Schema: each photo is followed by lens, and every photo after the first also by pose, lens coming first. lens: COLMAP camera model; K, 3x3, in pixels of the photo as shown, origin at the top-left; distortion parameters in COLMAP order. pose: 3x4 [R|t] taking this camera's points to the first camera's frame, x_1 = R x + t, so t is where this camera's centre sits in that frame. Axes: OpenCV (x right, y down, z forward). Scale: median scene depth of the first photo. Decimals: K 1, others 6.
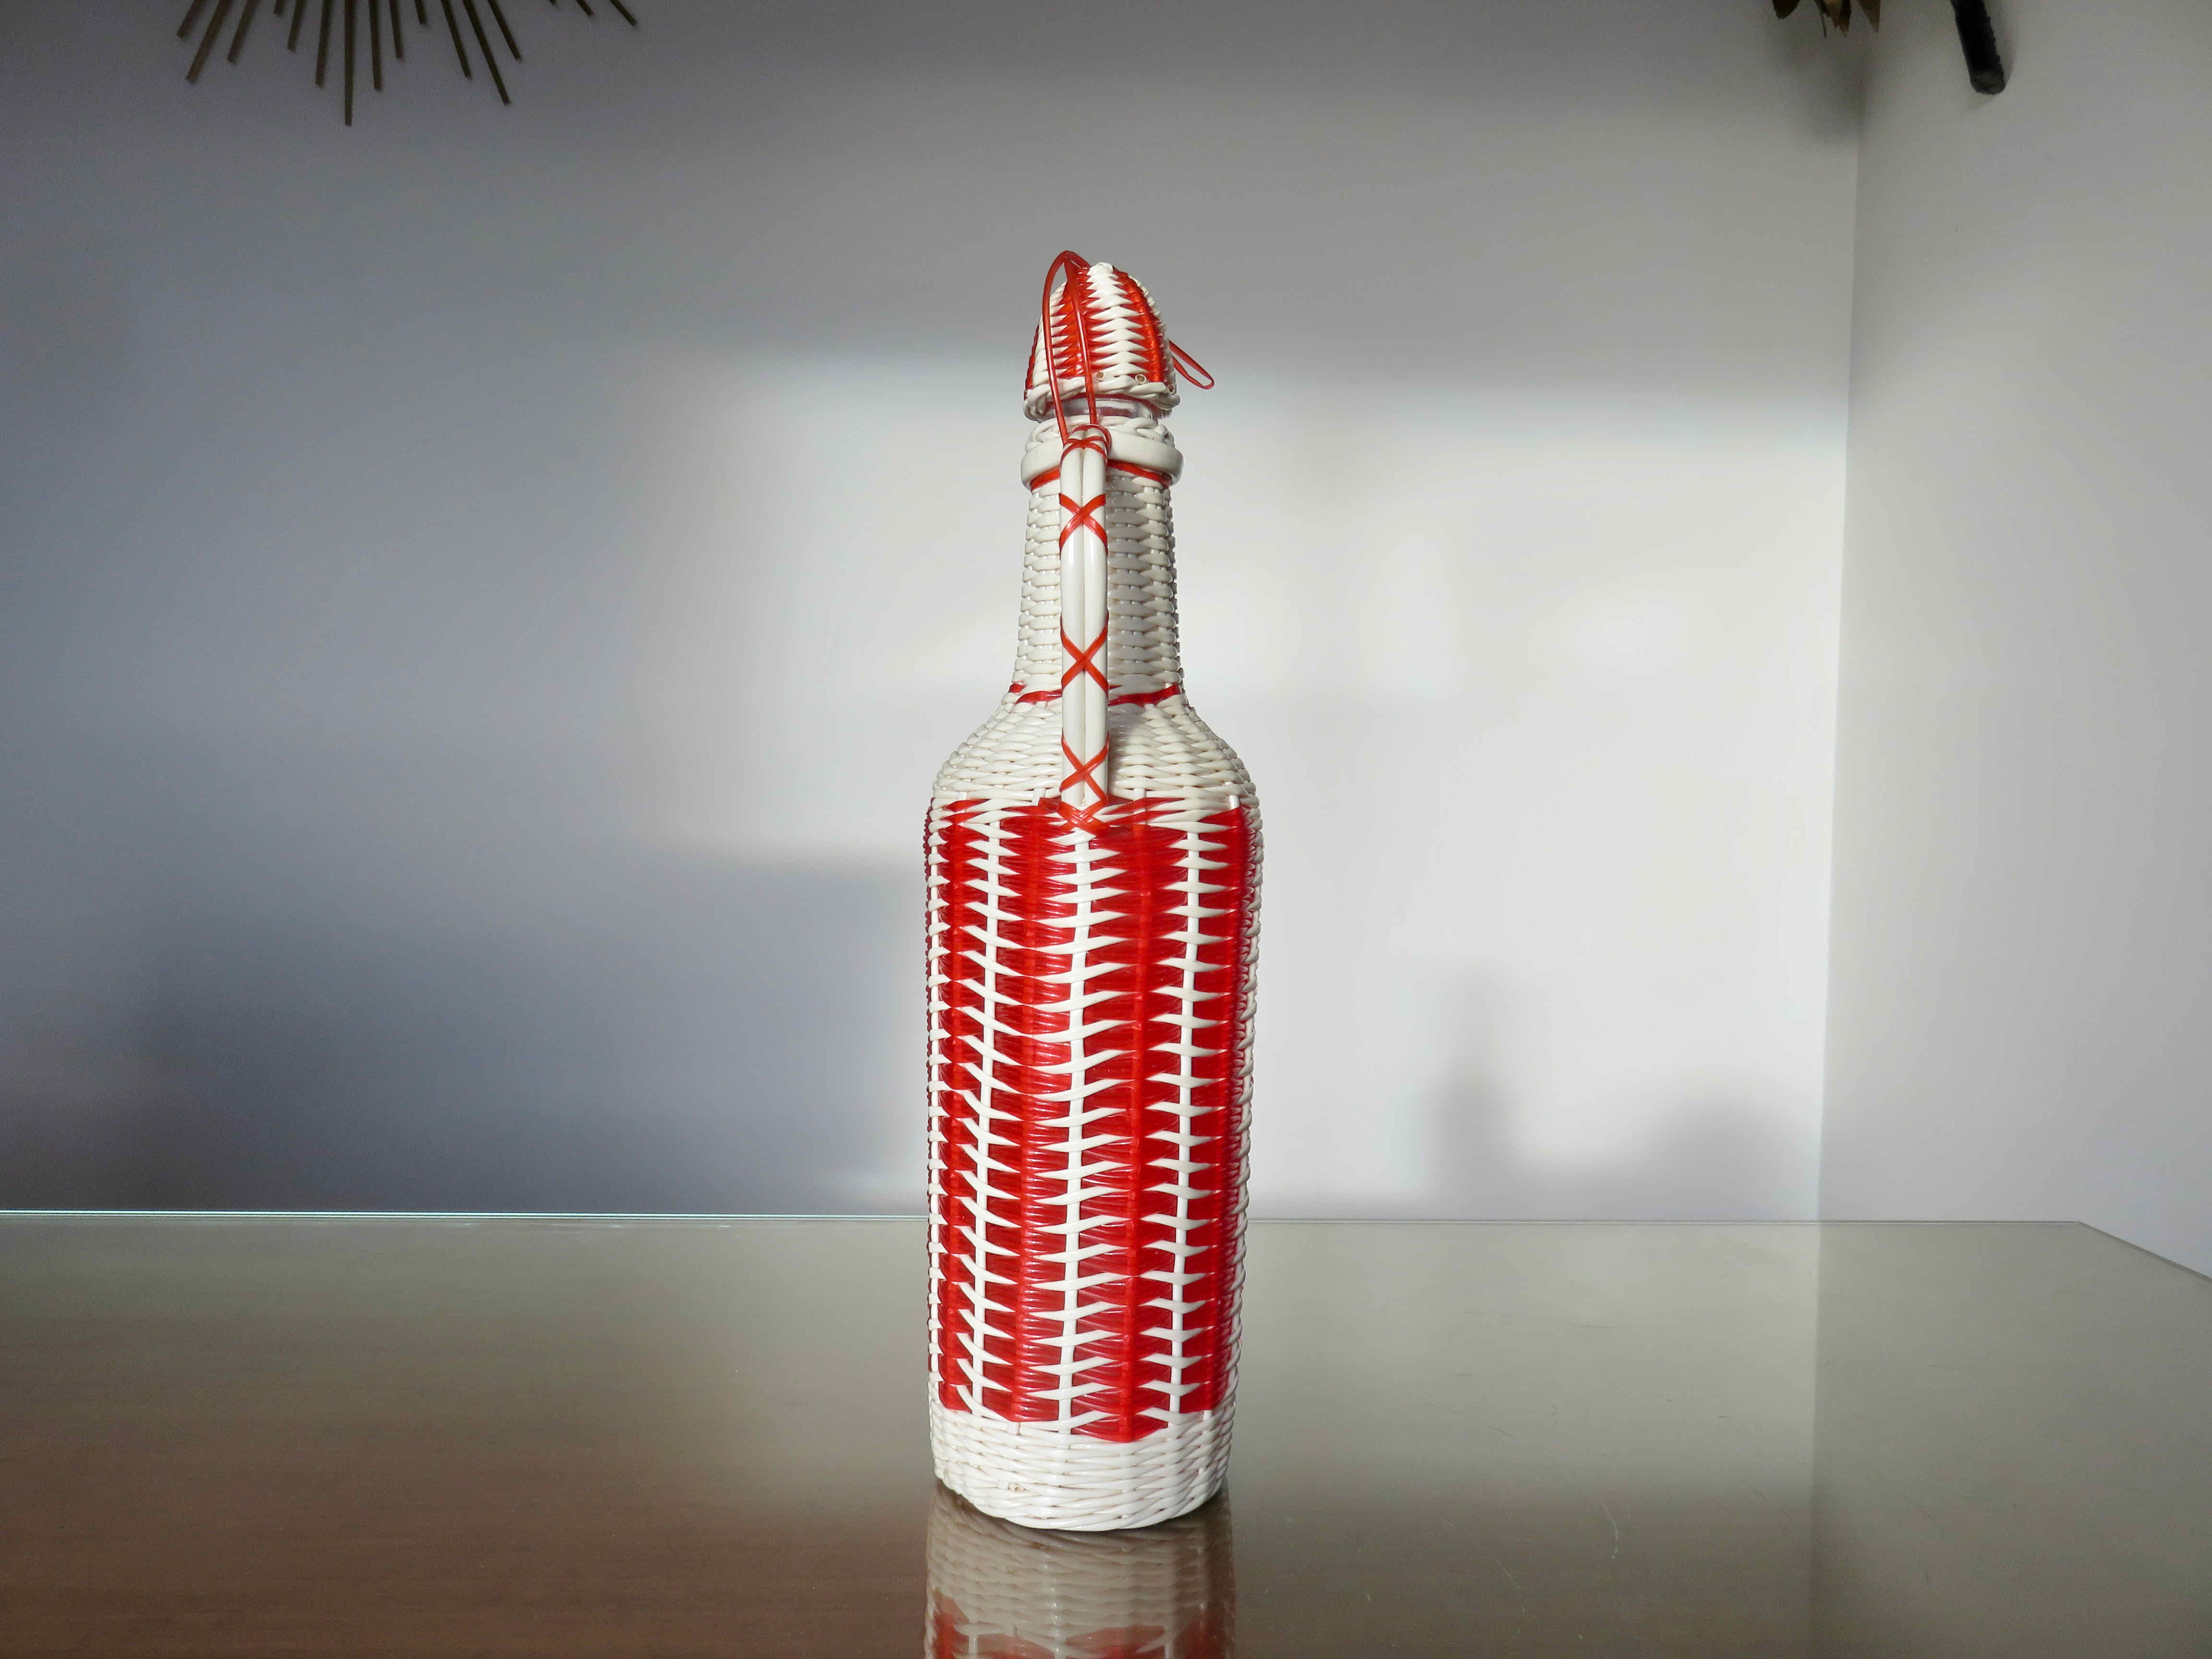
lens RADIAL K [[1596.5, 0, 1101.8], [0, 1596.5, 846.6], [0, 0, 1]] dist [-0.002976, -0.000550]
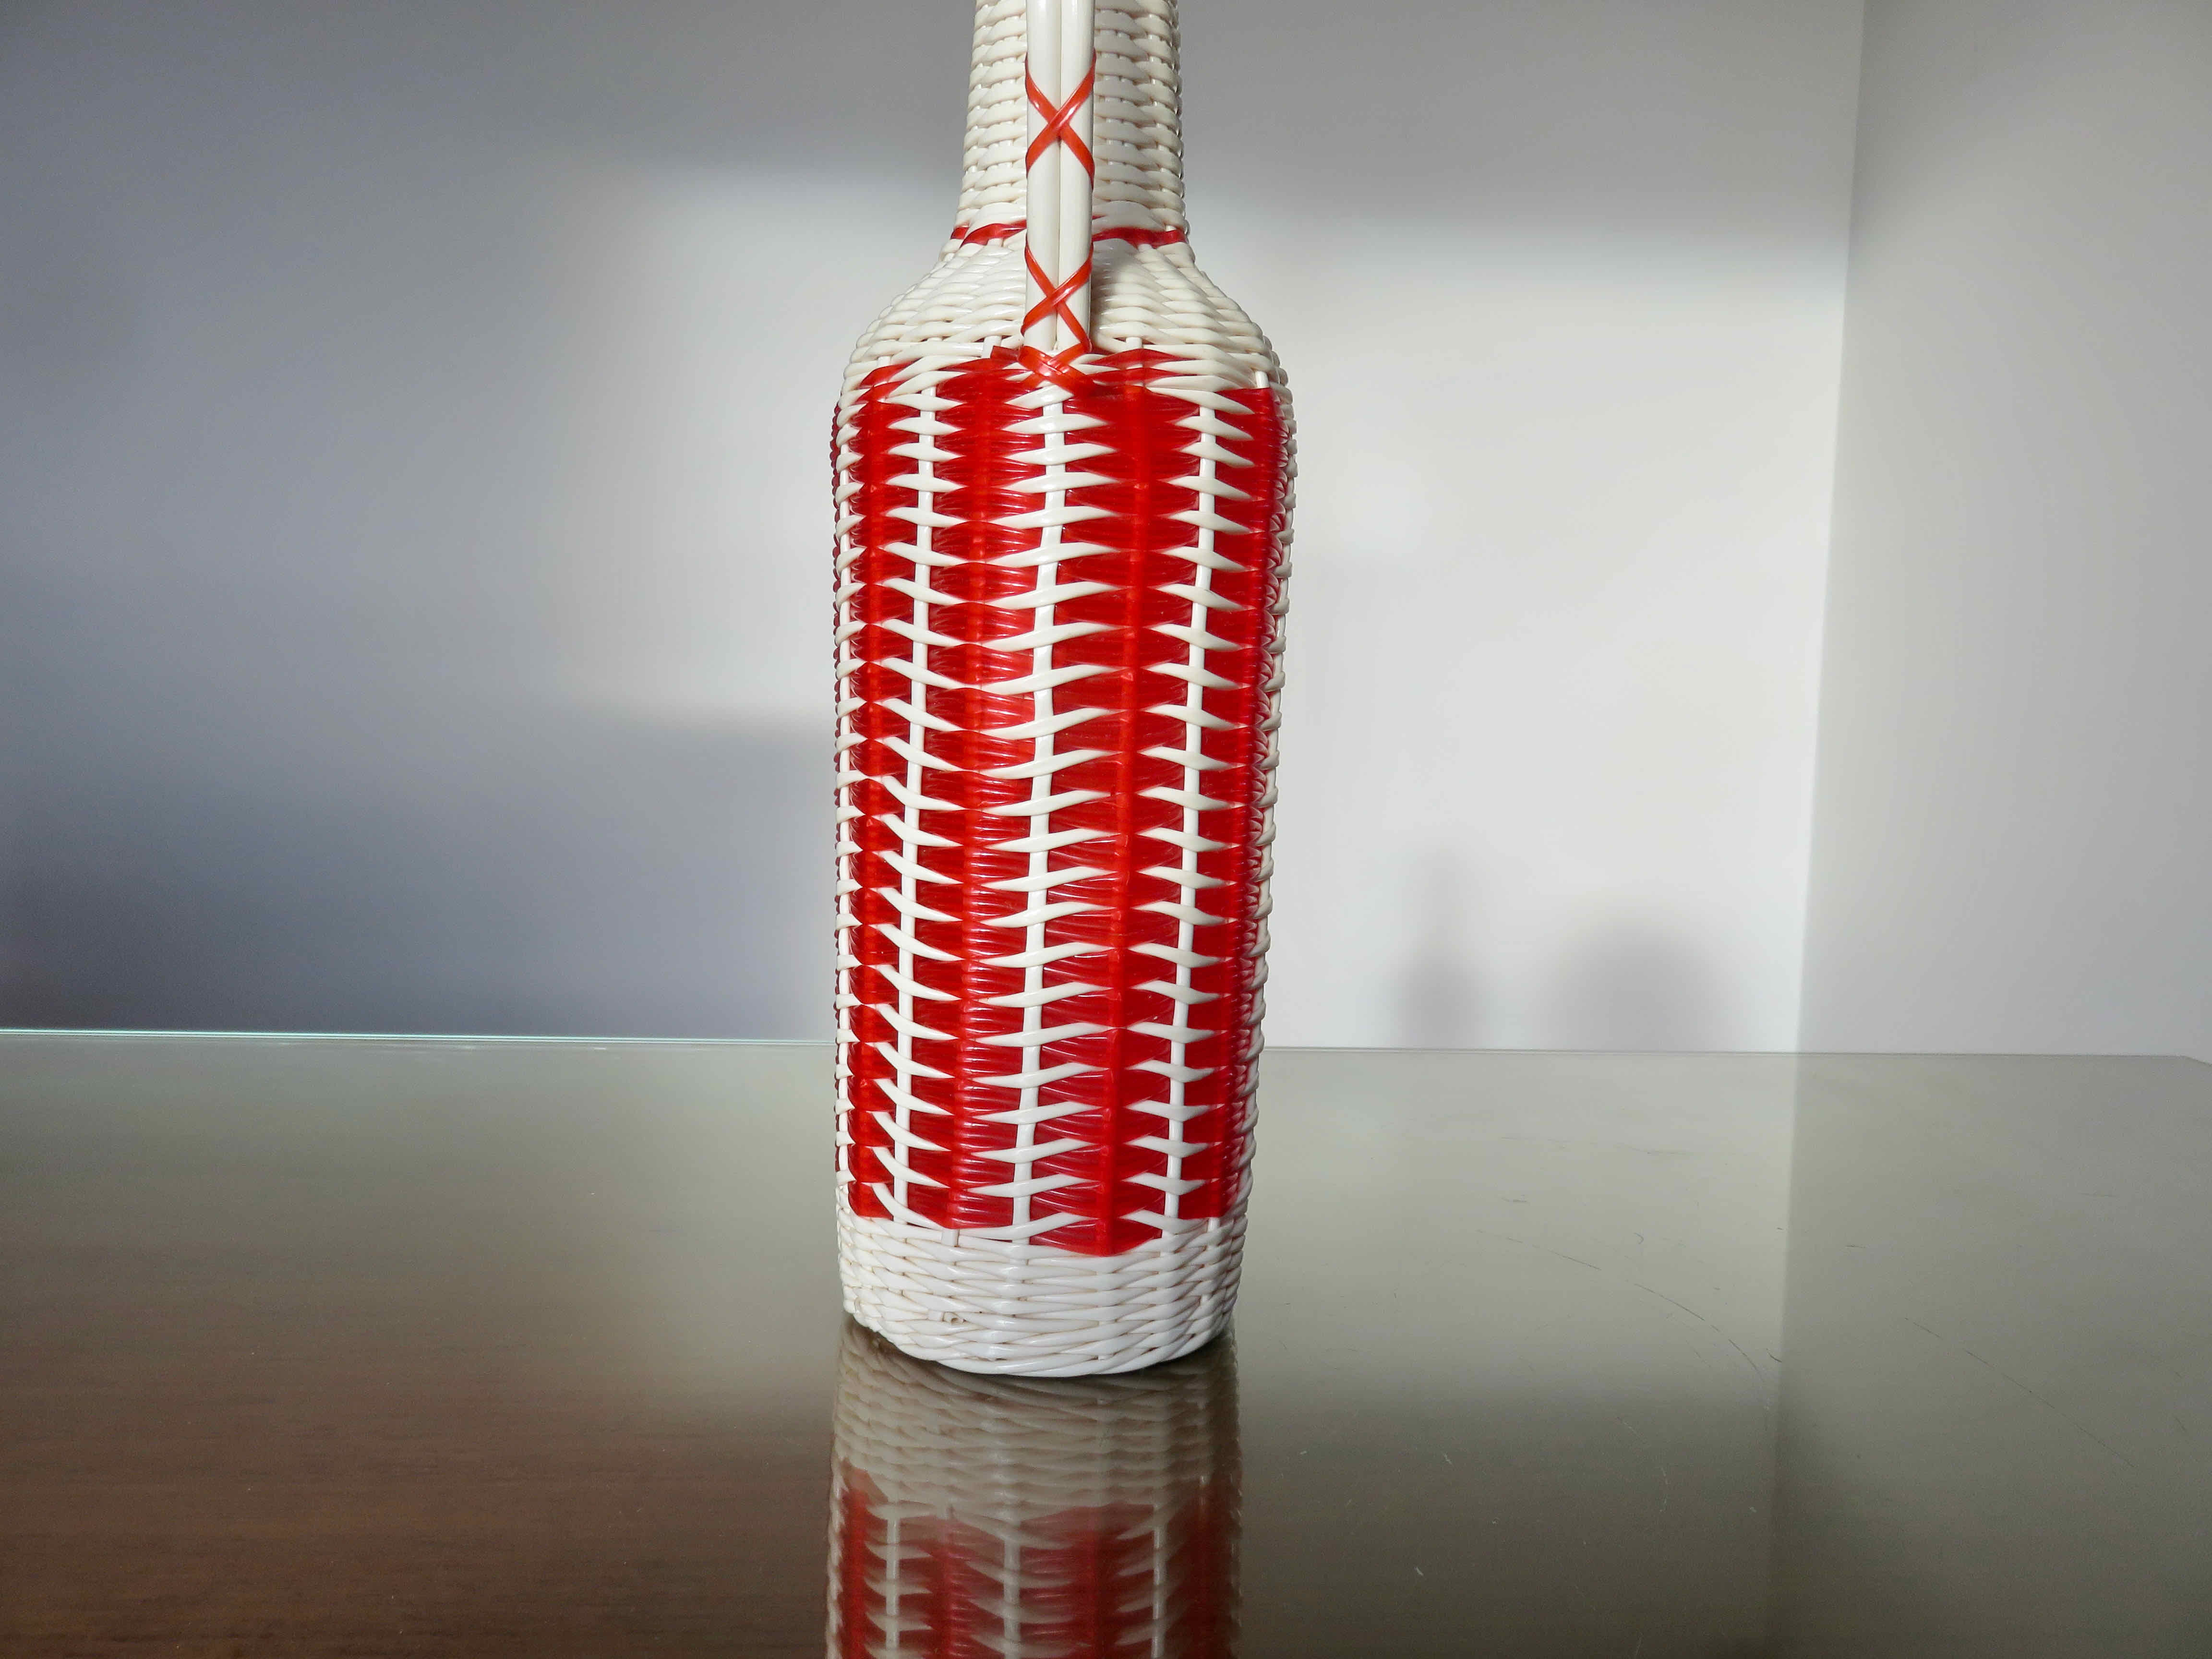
lens RADIAL K [[1596.5, 0, 1090.7], [0, 1596.5, 837.9], [0, 0, 1]] dist [-0.002976, -0.000550]
pose [[0.999389, 0.007762, 0.034083, -0.017667], [-0.009148, 0.999130, 0.040683, 0.153189], [-0.033737, -0.040969, 0.998591, 0.281251]]
